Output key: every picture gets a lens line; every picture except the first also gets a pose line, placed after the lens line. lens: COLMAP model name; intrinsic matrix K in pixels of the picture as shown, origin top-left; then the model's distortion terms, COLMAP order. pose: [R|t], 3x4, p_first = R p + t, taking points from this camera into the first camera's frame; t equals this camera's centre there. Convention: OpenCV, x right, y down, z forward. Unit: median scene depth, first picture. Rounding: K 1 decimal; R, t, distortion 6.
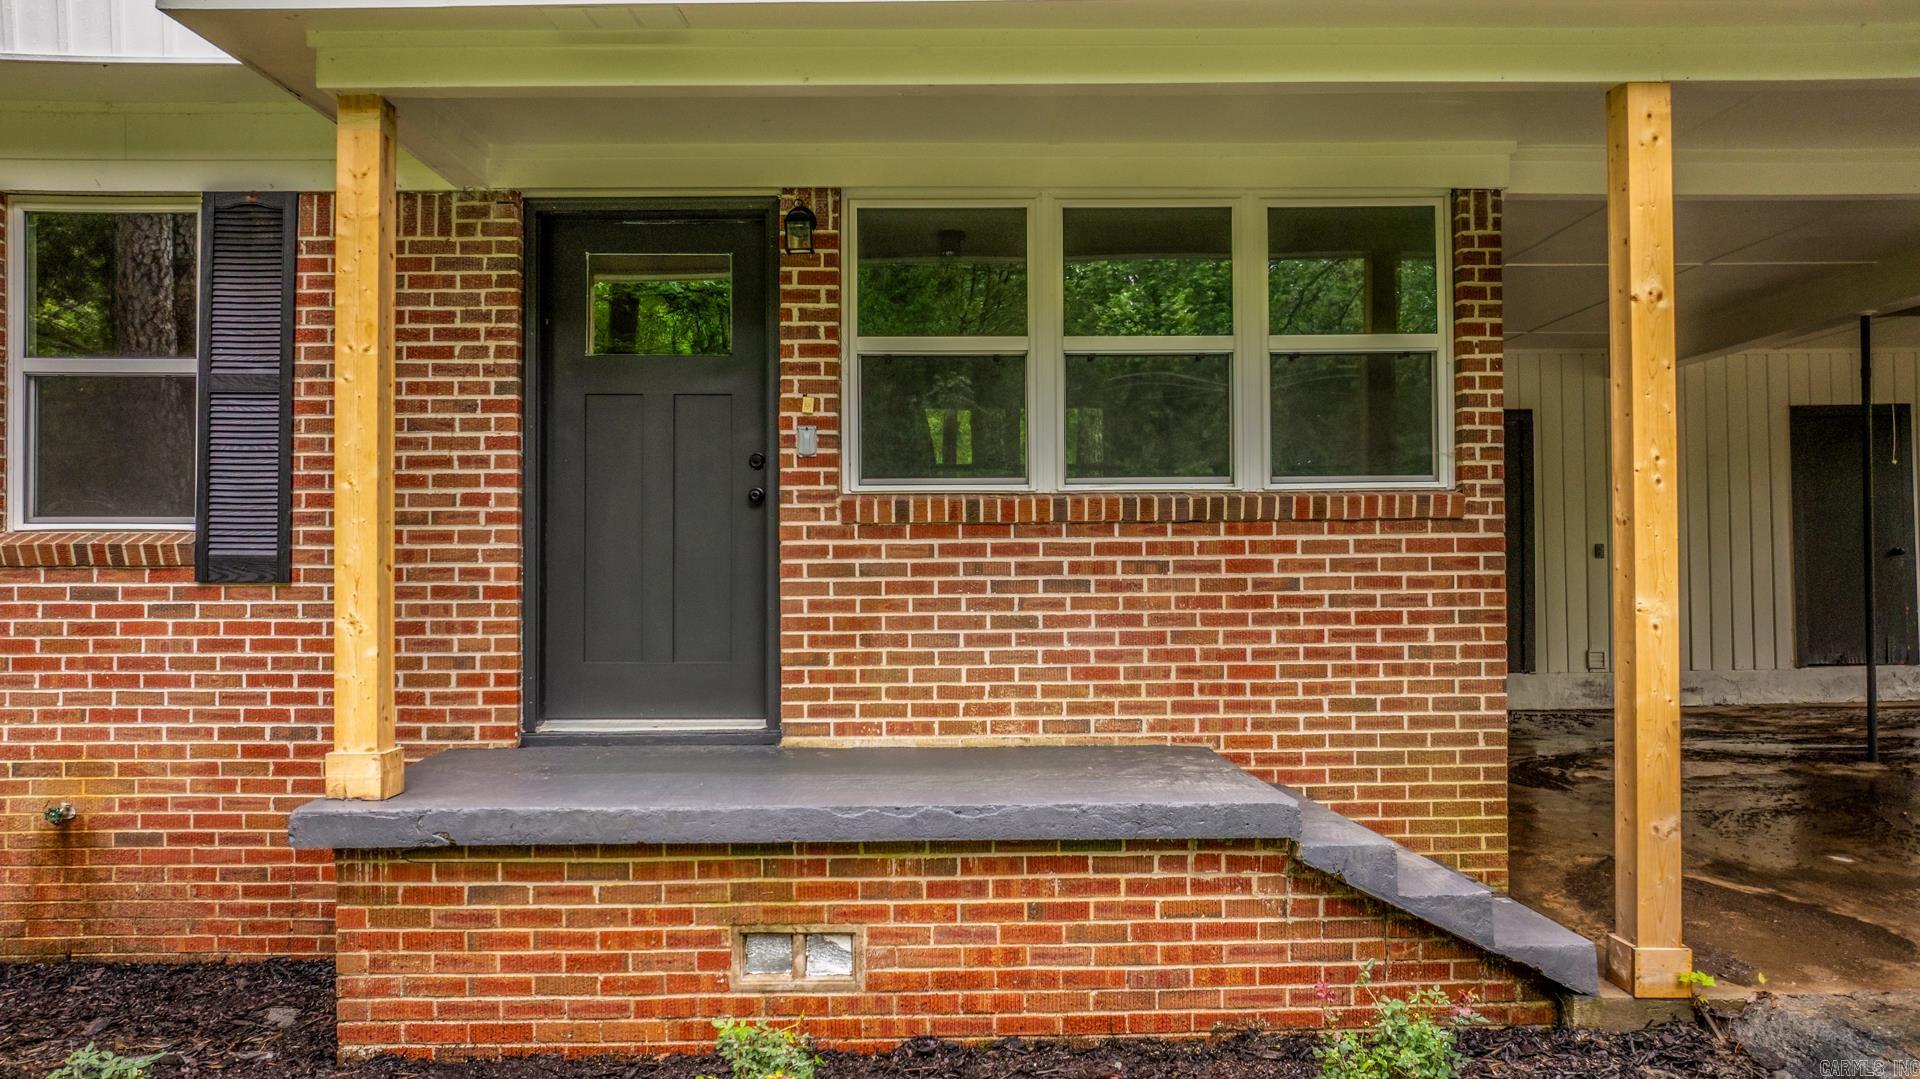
lens RADIAL K [[1354.8, 0, 965.0], [0, 1354.8, 549.1], [0, 0, 1]] dist [-0.011274, -0.001155]
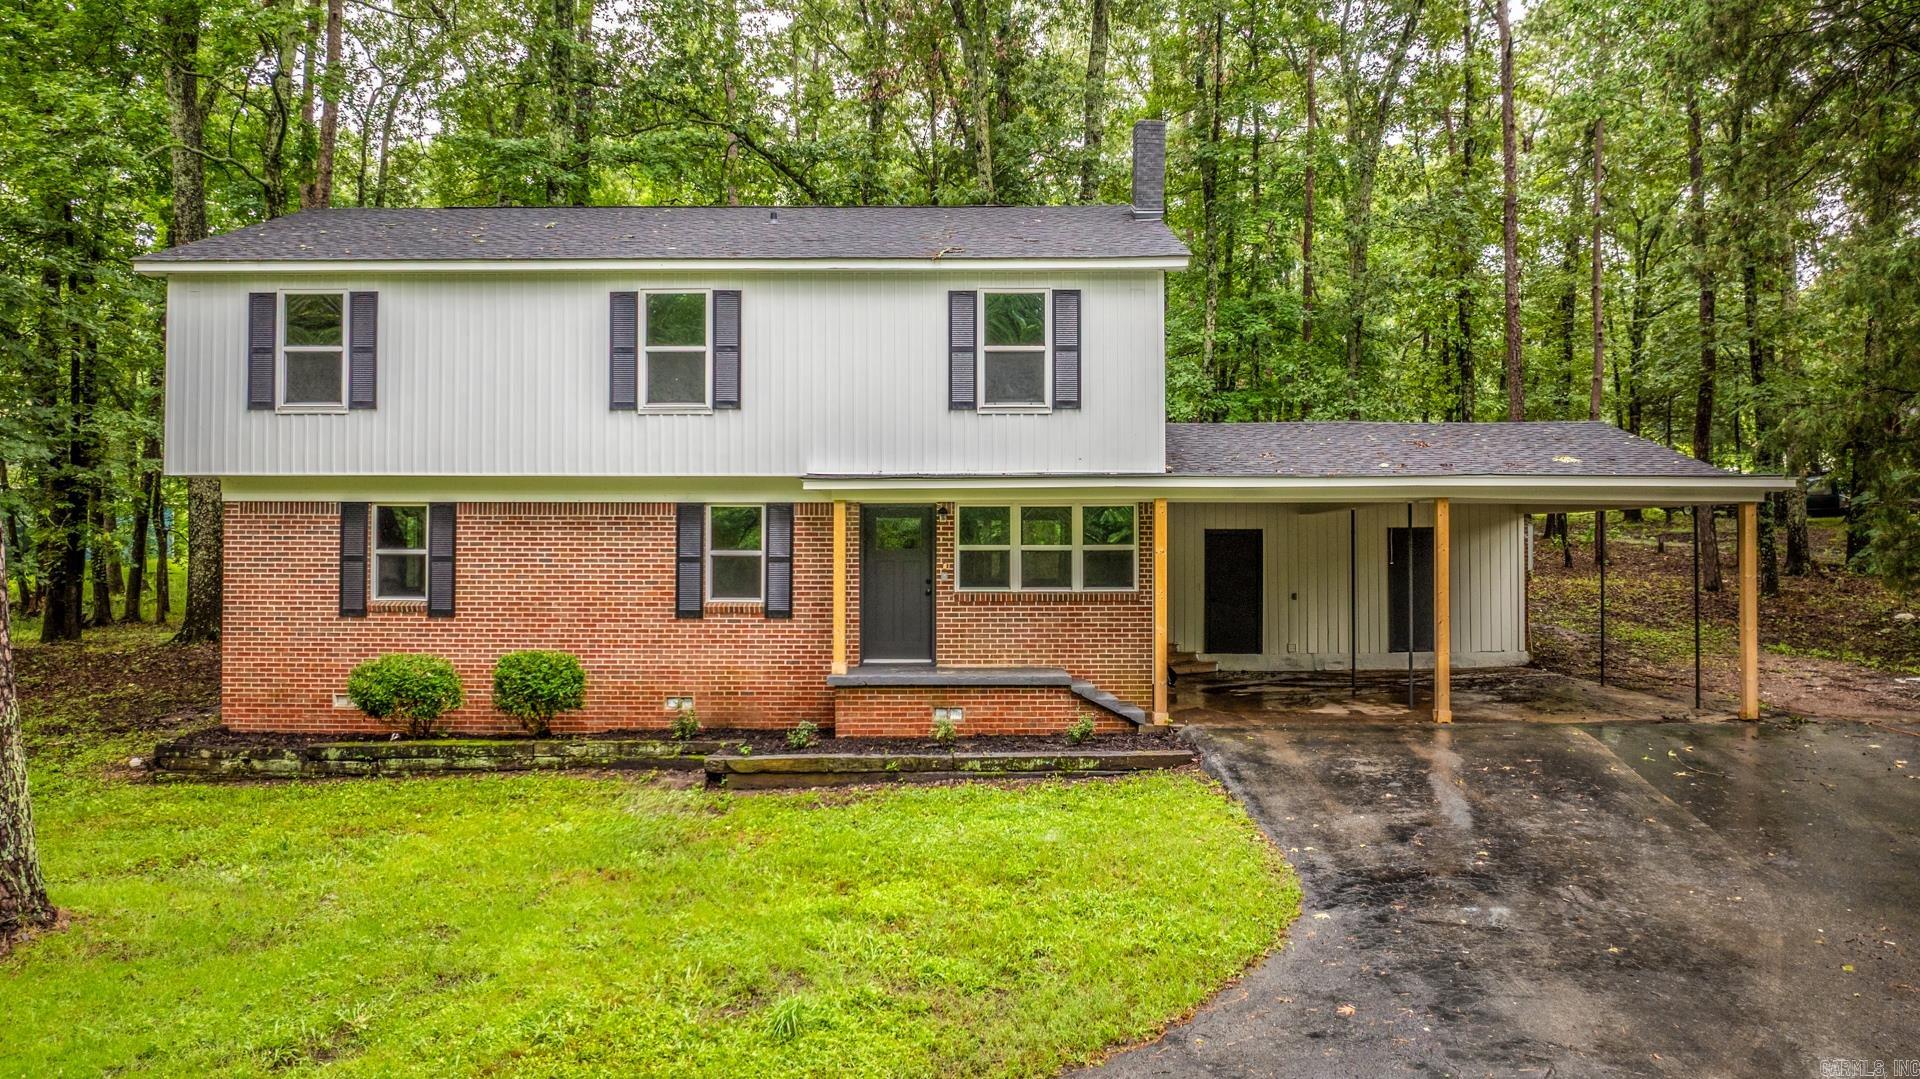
lens RADIAL K [[1354.8, 0, 958.6], [0, 1354.8, 539.1], [0, 0, 1]] dist [-0.011274, -0.001155]
pose [[0.999319, 0.003861, -0.036704, 0.042343], [-0.004042, 0.999980, -0.004853, -0.157785], [0.036684, 0.004998, 0.999314, -2.375910]]
